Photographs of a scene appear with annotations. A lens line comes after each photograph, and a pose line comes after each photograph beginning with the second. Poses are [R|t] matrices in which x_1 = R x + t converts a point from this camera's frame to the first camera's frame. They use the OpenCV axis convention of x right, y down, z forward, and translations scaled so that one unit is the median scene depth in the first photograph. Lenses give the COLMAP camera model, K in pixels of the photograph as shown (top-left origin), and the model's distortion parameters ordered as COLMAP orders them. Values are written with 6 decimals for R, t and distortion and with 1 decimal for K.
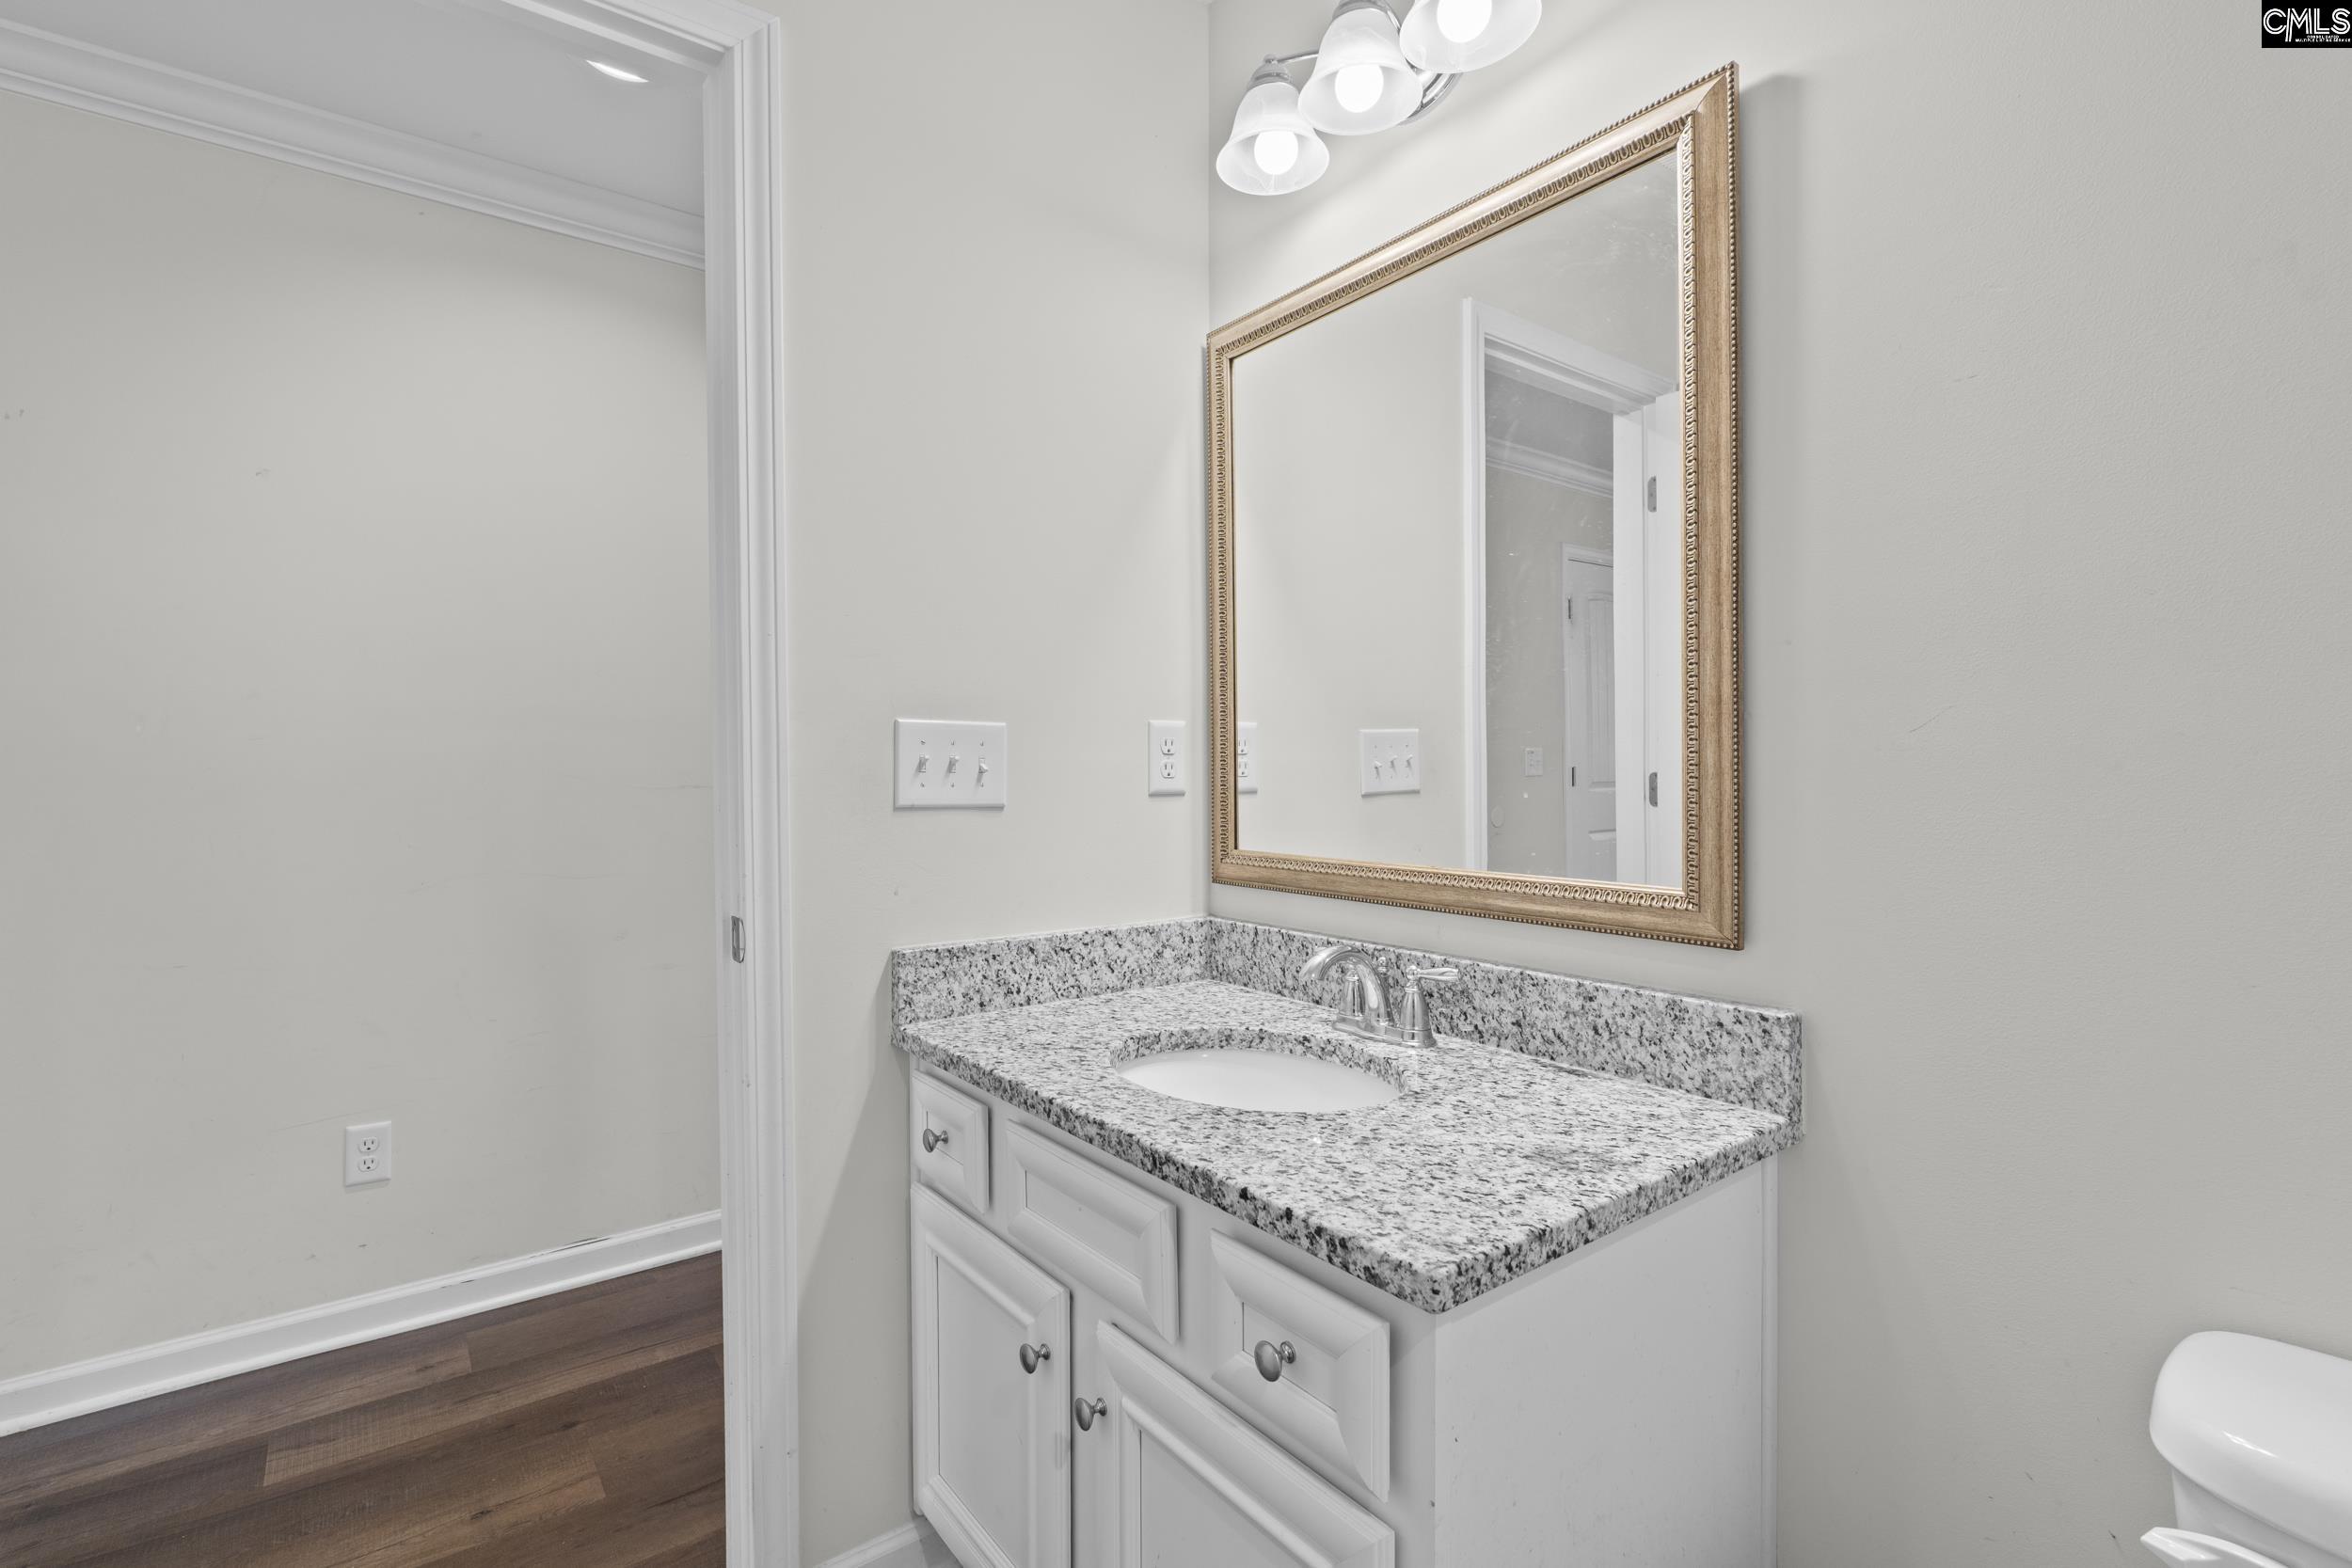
lens RADIAL K [[1073.5, 0, 1170.0], [0, 1073.5, 780.7], [0, 0, 1]] dist [-0.008846, 0.000983]
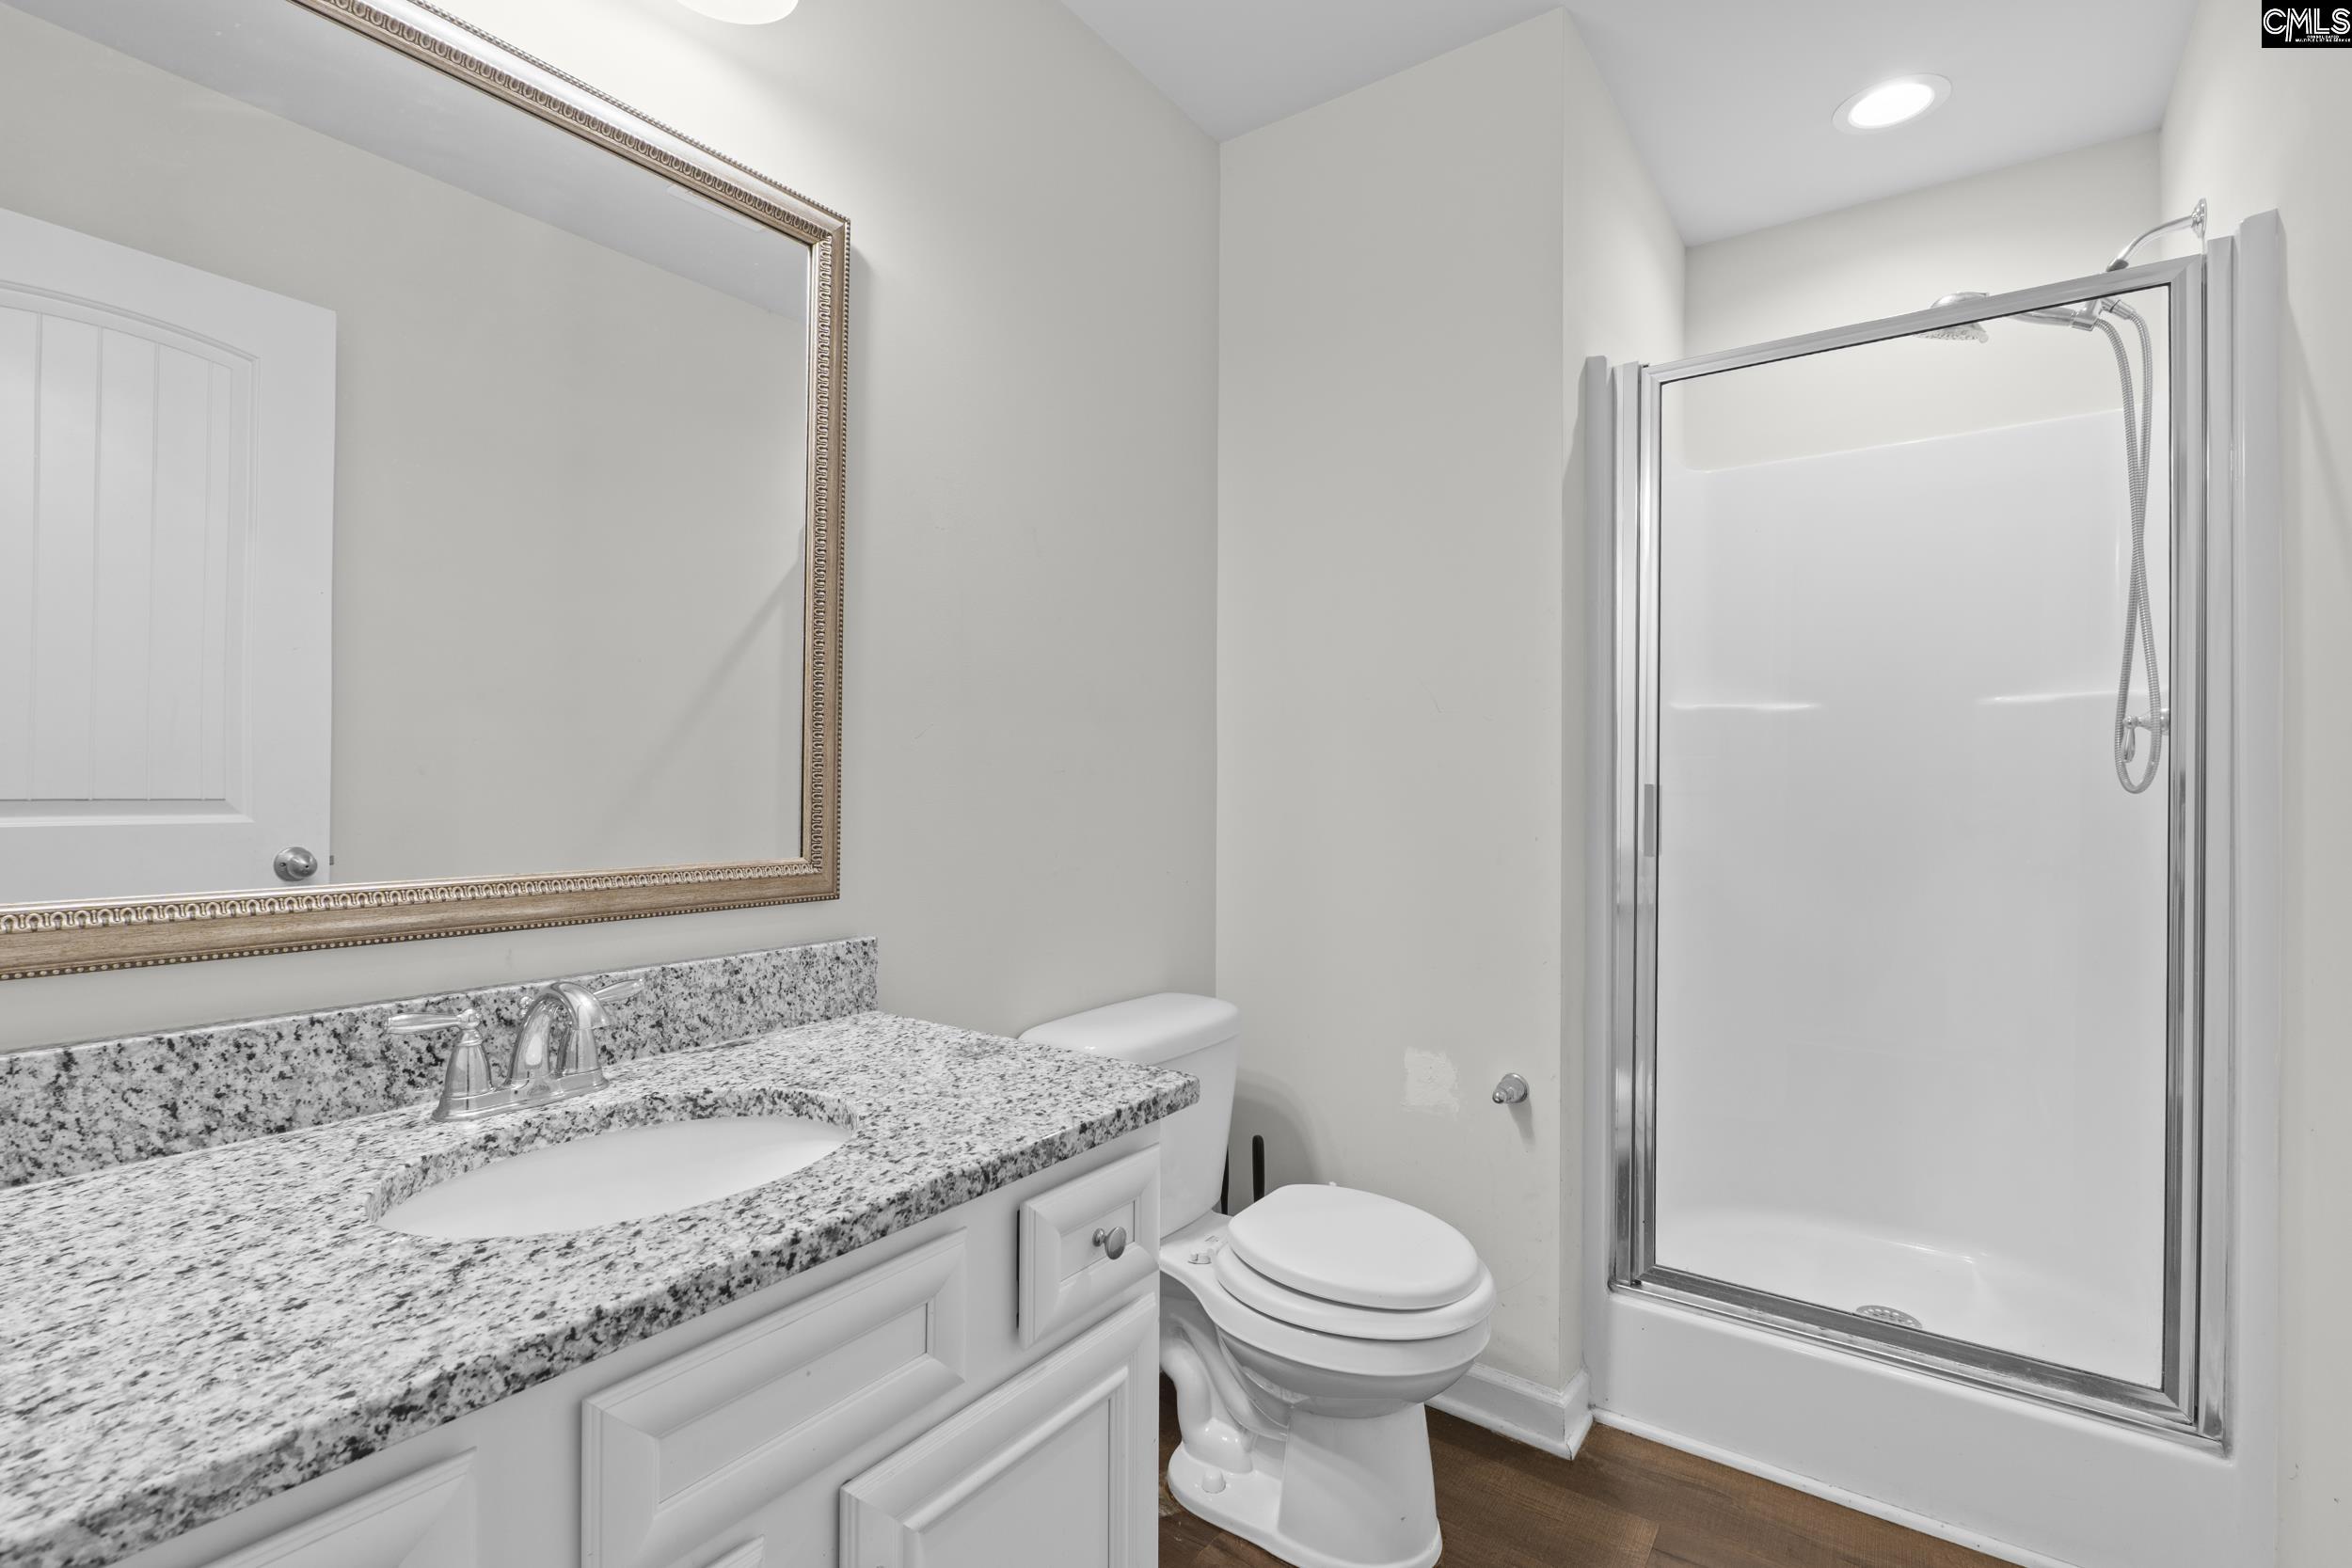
lens RADIAL K [[1073.5, 0, 1152.4], [0, 1073.5, 787.0], [0, 0, 1]] dist [-0.008846, 0.000983]
pose [[-0.290600, 0.001041, 0.956844, -0.803277], [0.003655, 0.999993, 0.000022, 0.023042], [-0.956838, 0.003503, -0.290602, 0.984096]]
